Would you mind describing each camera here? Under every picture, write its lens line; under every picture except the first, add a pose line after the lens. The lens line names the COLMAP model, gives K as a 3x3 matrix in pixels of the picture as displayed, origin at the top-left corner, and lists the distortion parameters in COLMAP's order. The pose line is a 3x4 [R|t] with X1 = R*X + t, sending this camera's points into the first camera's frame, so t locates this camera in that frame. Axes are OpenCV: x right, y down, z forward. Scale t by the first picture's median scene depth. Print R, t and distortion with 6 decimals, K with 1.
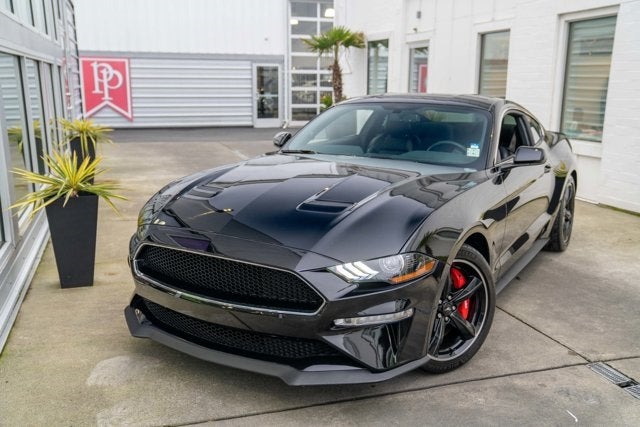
lens RADIAL K [[616.2, 0, 320.6], [0, 616.2, 231.5], [0, 0, 1]] dist [0.000125, 0.018764]
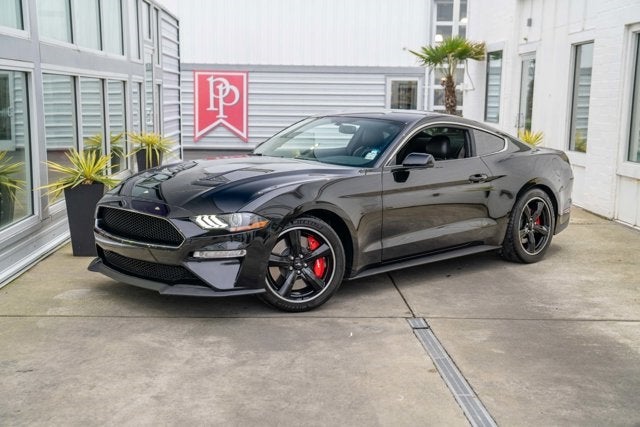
lens RADIAL K [[827.0, 0, 304.5], [0, 827.0, 227.8], [0, 0, 1]] dist [0.156269, 0.024454]
pose [[0.960589, 0.048541, -0.273702, 0.112051], [-0.071420, 0.994679, -0.074253, 0.028207], [0.268642, 0.090874, 0.958944, -0.118451]]
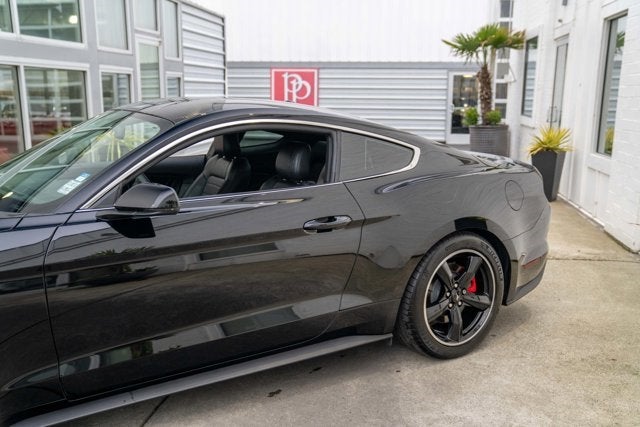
lens RADIAL K [[640.2, 0, 303.3], [0, 640.2, 220.9], [0, 0, 1]] dist [-0.023880, 0.210705]
pose [[0.889583, 0.090908, -0.447635, 0.145660], [-0.110425, 0.993728, -0.017636, -0.020769], [0.443225, 0.065118, 0.894042, 0.099273]]
